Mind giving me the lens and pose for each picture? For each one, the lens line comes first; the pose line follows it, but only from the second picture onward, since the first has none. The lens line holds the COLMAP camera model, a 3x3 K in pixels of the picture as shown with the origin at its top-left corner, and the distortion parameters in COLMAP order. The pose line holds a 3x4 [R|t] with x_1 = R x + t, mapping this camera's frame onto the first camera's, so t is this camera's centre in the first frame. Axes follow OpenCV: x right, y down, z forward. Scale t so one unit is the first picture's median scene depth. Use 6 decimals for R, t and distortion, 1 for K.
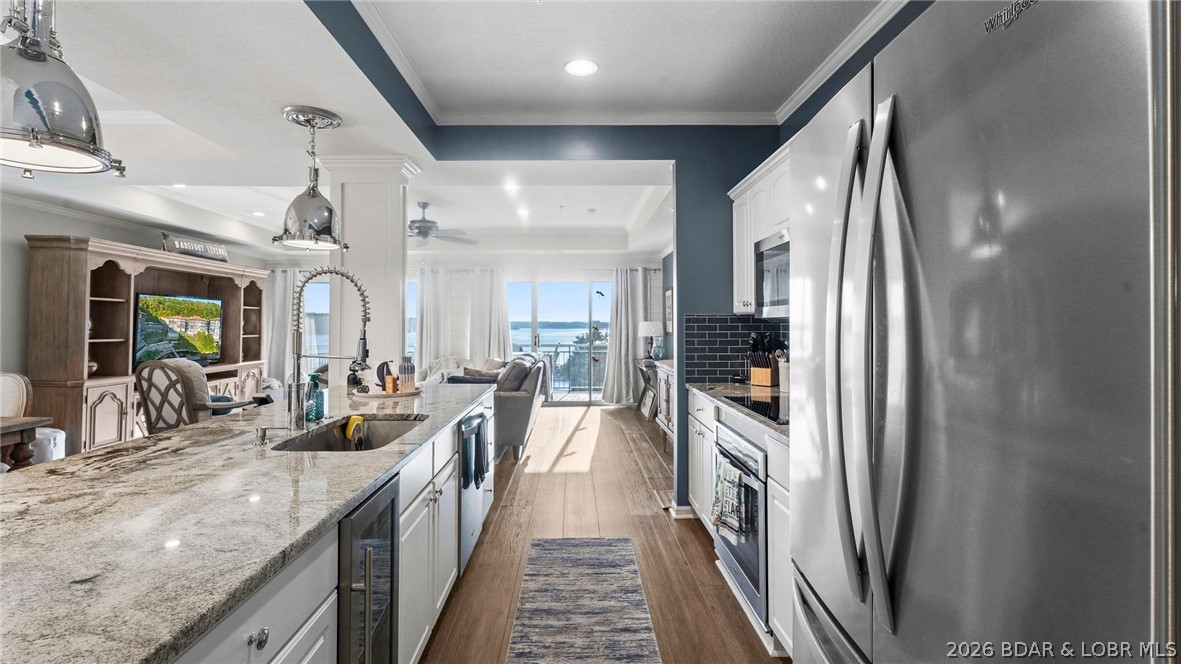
lens RADIAL K [[531.8, 0, 582.0], [0, 531.8, 318.7], [0, 0, 1]] dist [-0.001780, -0.000054]
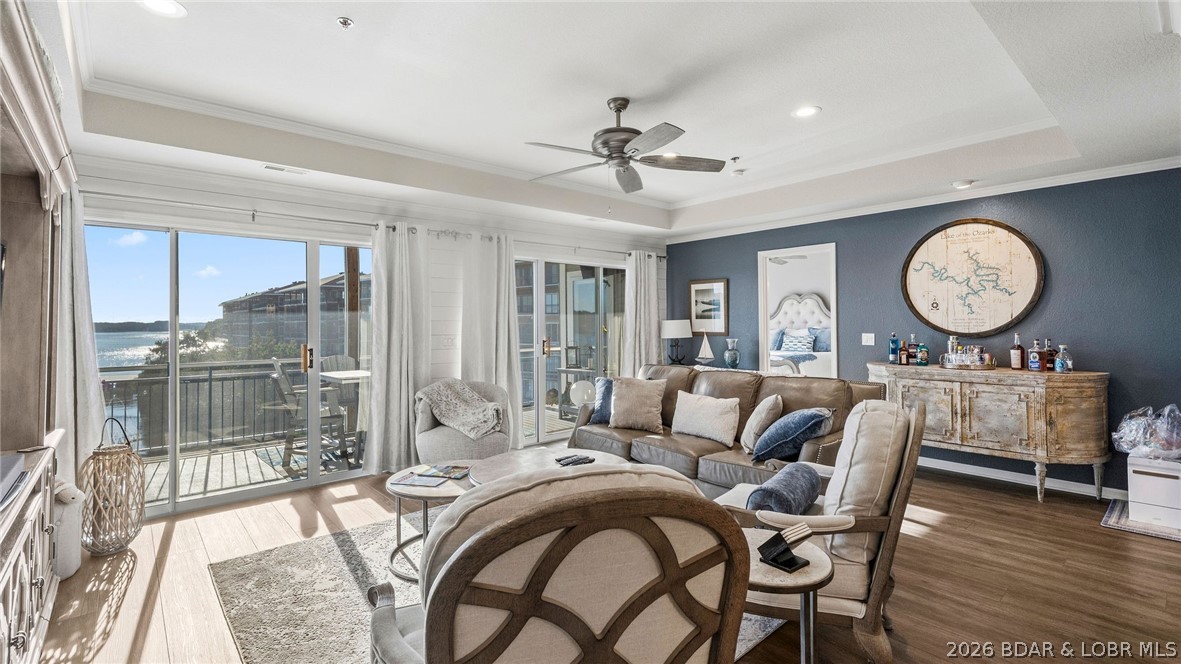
lens RADIAL K [[536.7, 0, 588.0], [0, 536.7, 320.6], [0, 0, 1]] dist [-0.000470, 0.000049]
pose [[0.761037, 0.002217, 0.648705, -1.156846], [-0.004117, 0.999991, 0.001411, 0.013556], [-0.648695, -0.003745, 0.761039, 1.024491]]
